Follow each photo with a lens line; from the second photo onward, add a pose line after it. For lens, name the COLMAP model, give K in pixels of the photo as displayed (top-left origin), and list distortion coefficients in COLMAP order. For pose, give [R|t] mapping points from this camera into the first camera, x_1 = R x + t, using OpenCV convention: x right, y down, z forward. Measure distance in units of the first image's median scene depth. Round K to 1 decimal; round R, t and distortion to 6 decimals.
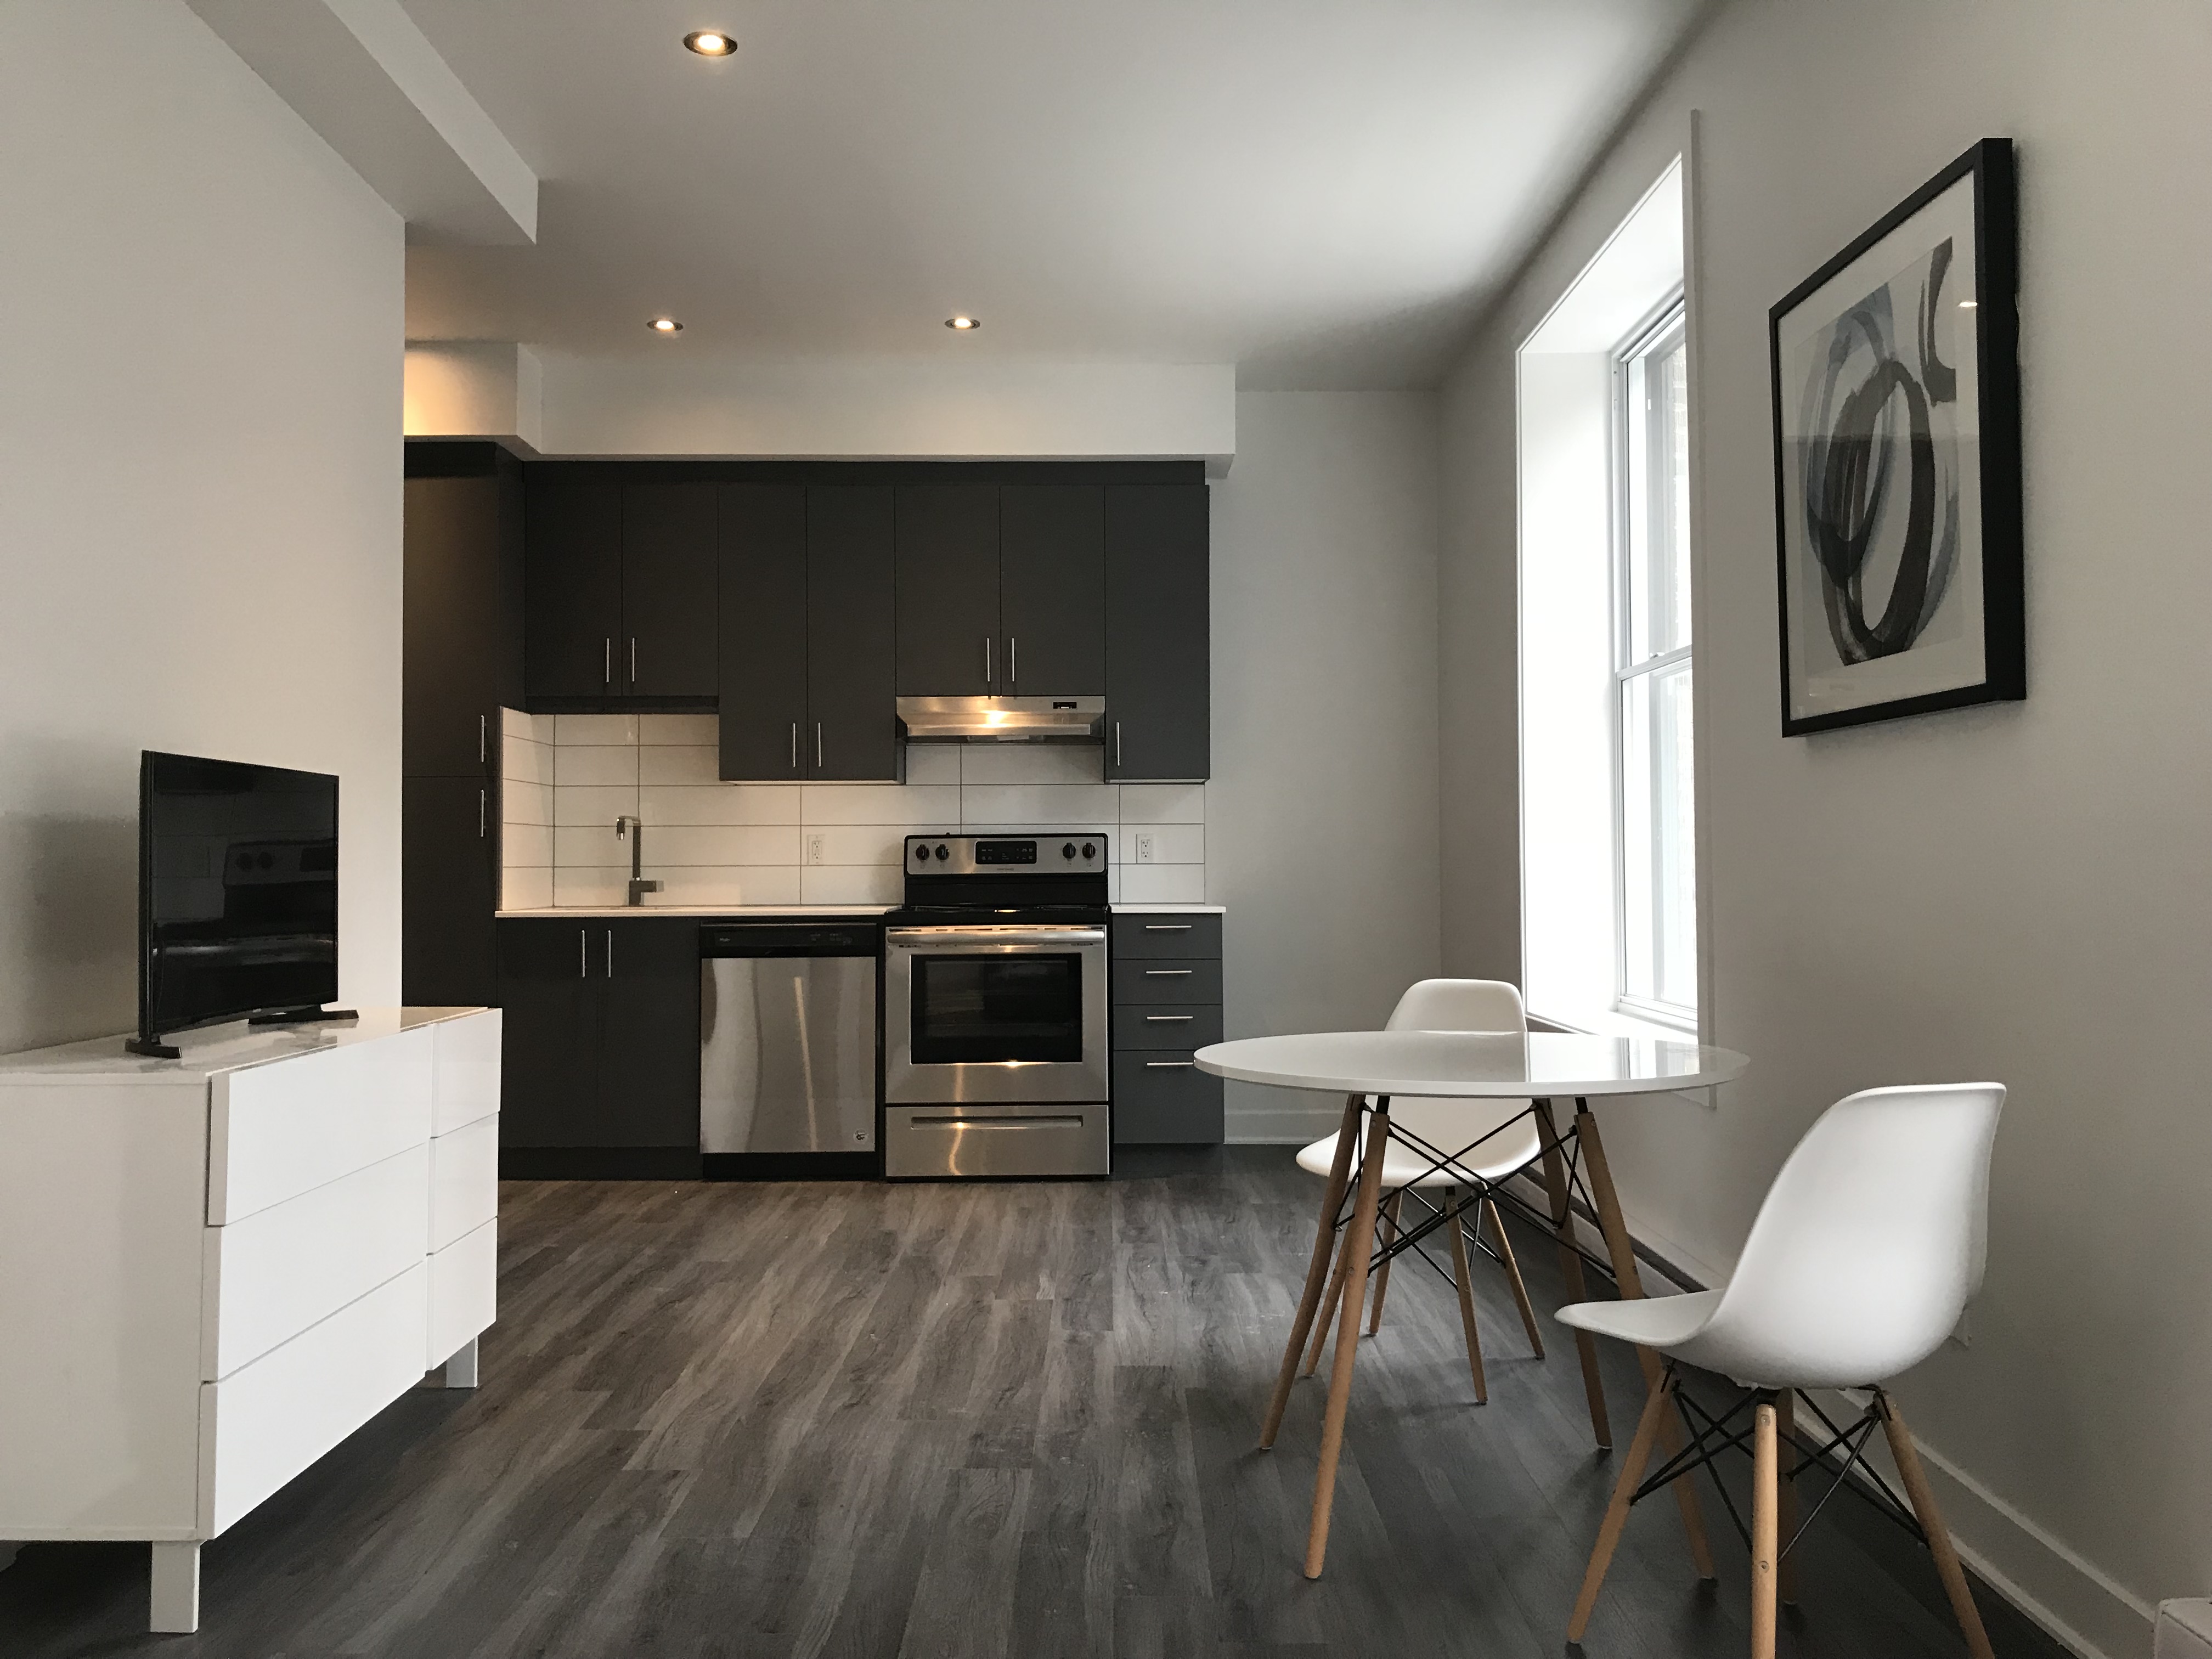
lens RADIAL K [[1791.5, 0, 1091.4], [0, 1791.5, 819.7], [0, 0, 1]] dist [0.011258, -0.002915]
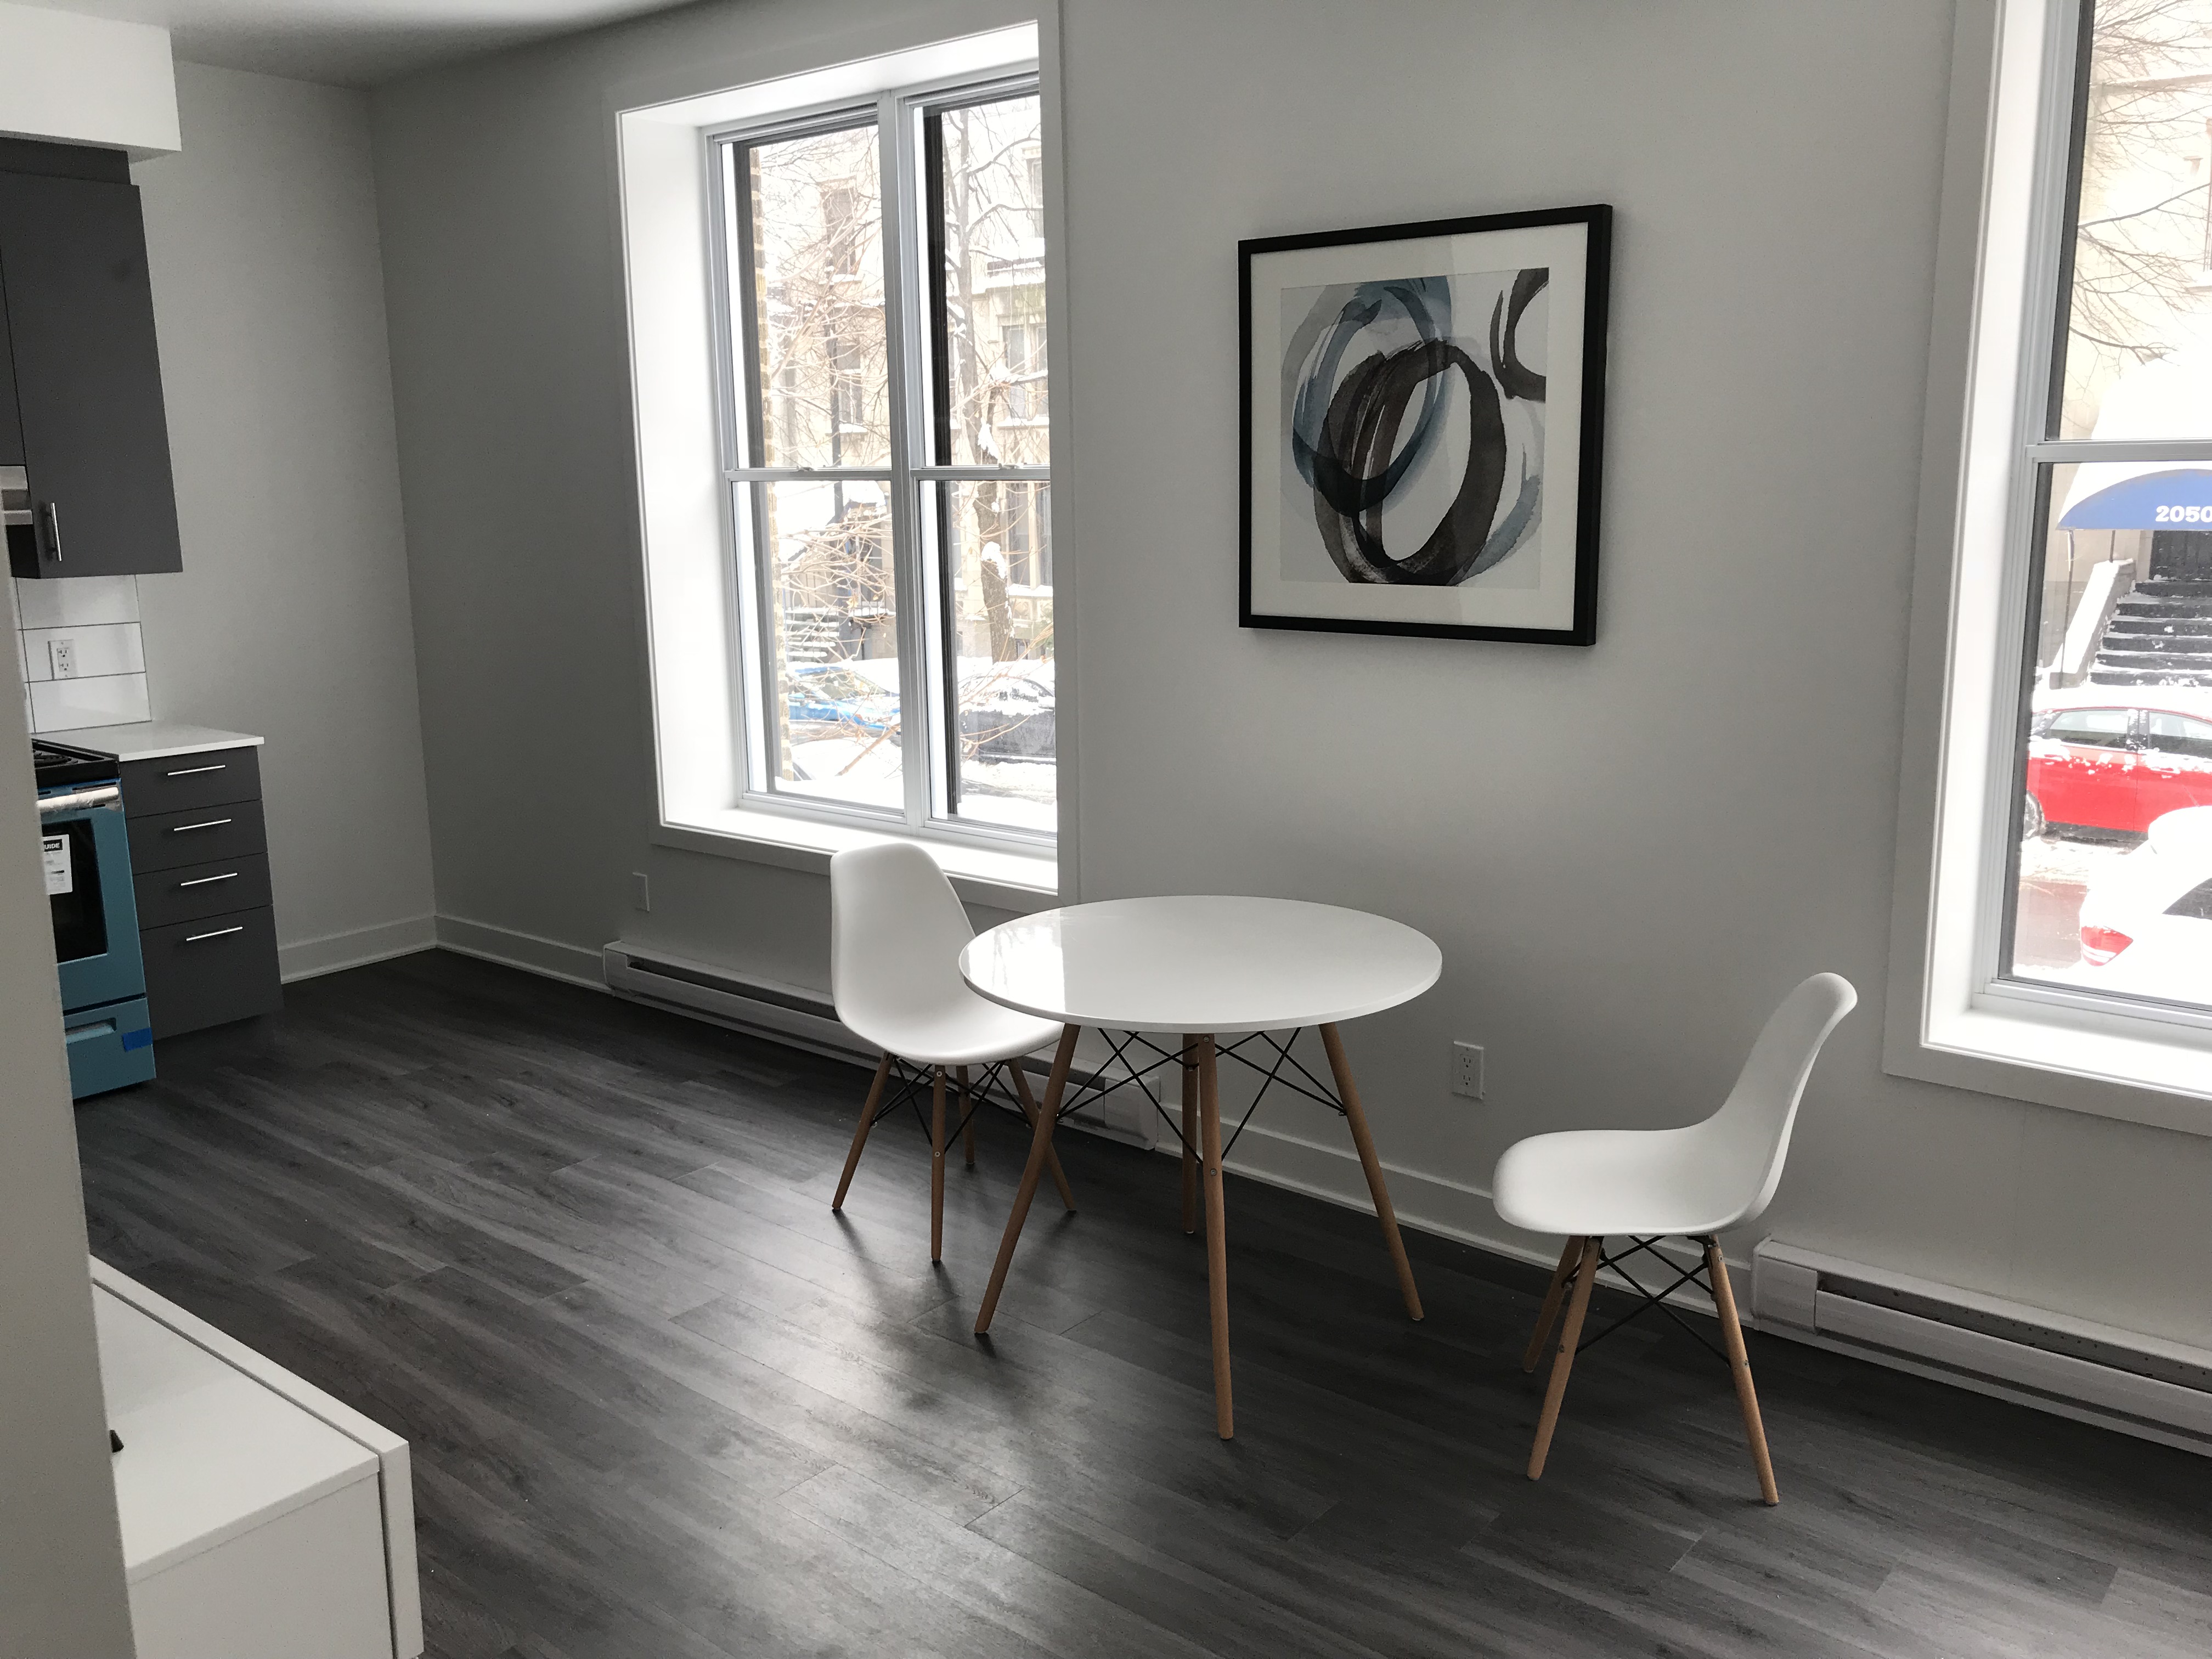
lens RADIAL K [[1791.5, 0, 1091.4], [0, 1791.5, 819.7], [0, 0, 1]] dist [0.011258, -0.002915]
pose [[0.631523, -0.141225, 0.762388, -0.645160], [-0.015053, 0.980854, 0.194163, -0.163921], [-0.775211, -0.134094, 0.617306, 0.376635]]
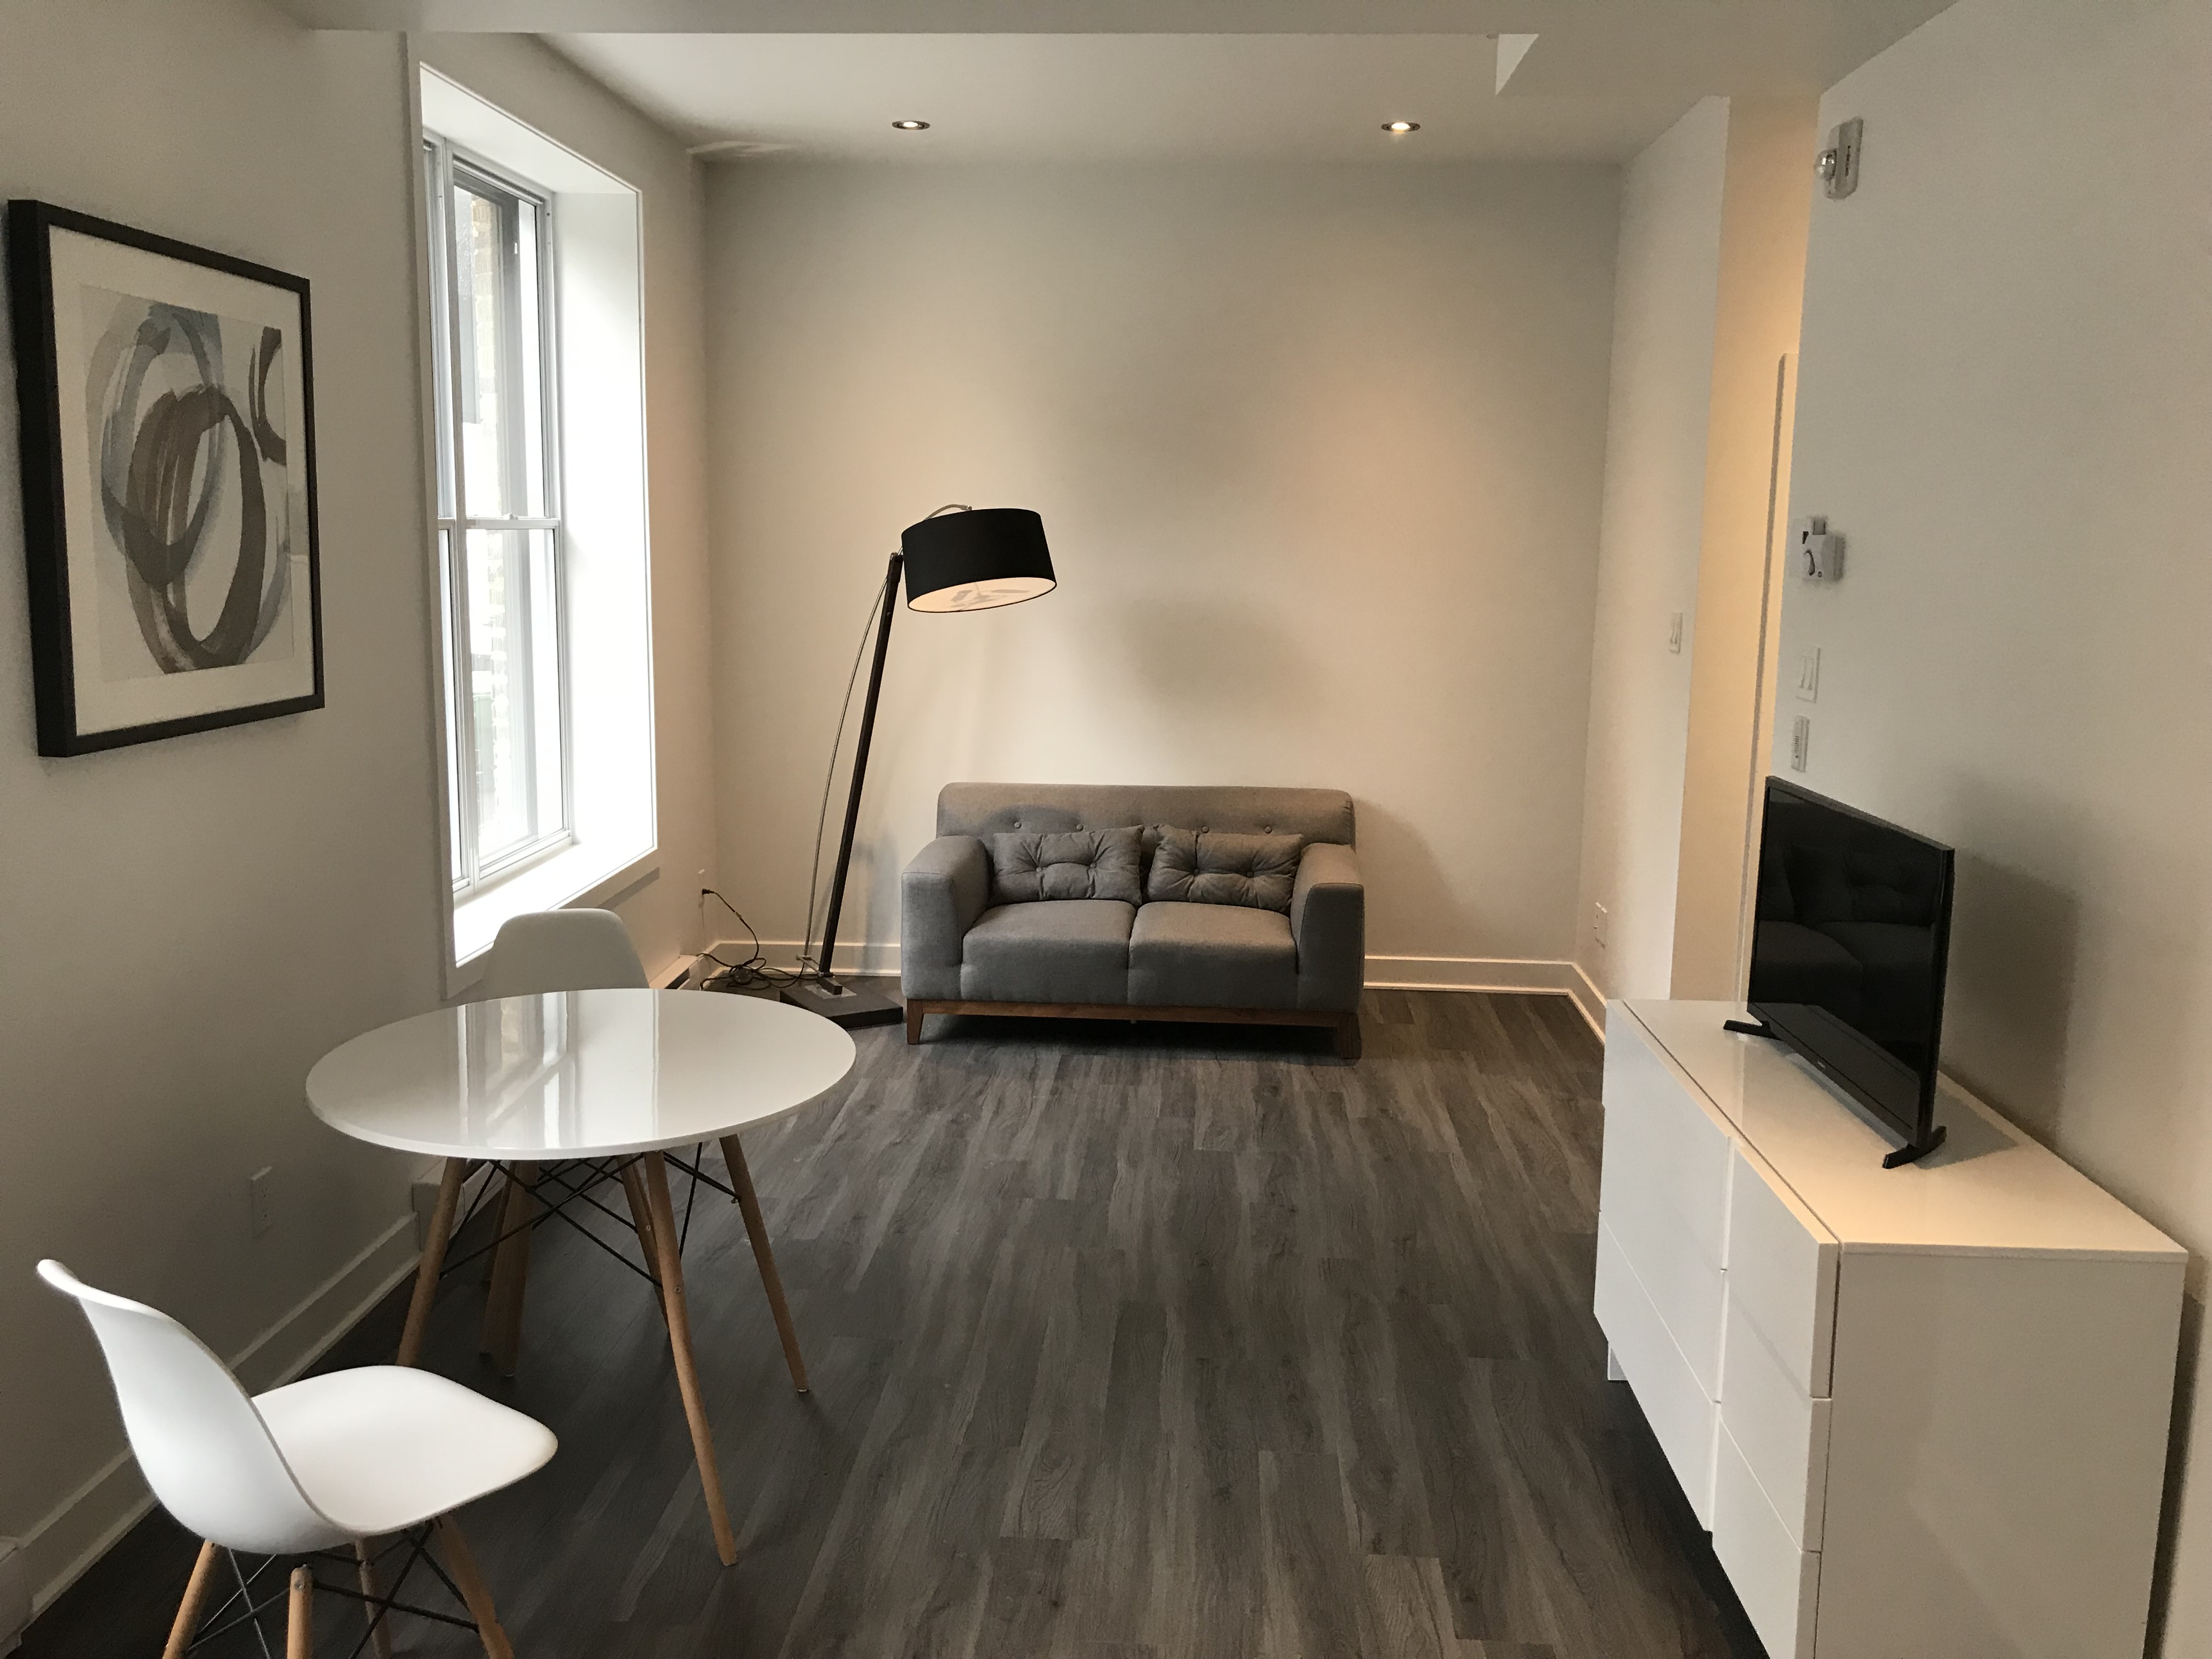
lens RADIAL K [[1791.5, 0, 1091.4], [0, 1791.5, 819.7], [0, 0, 1]] dist [0.011258, -0.002915]
pose [[-0.998084, -0.020346, 0.058429, -0.134833], [-0.012268, 0.990711, 0.135430, -0.147389], [-0.060642, 0.134454, -0.989063, 1.970834]]
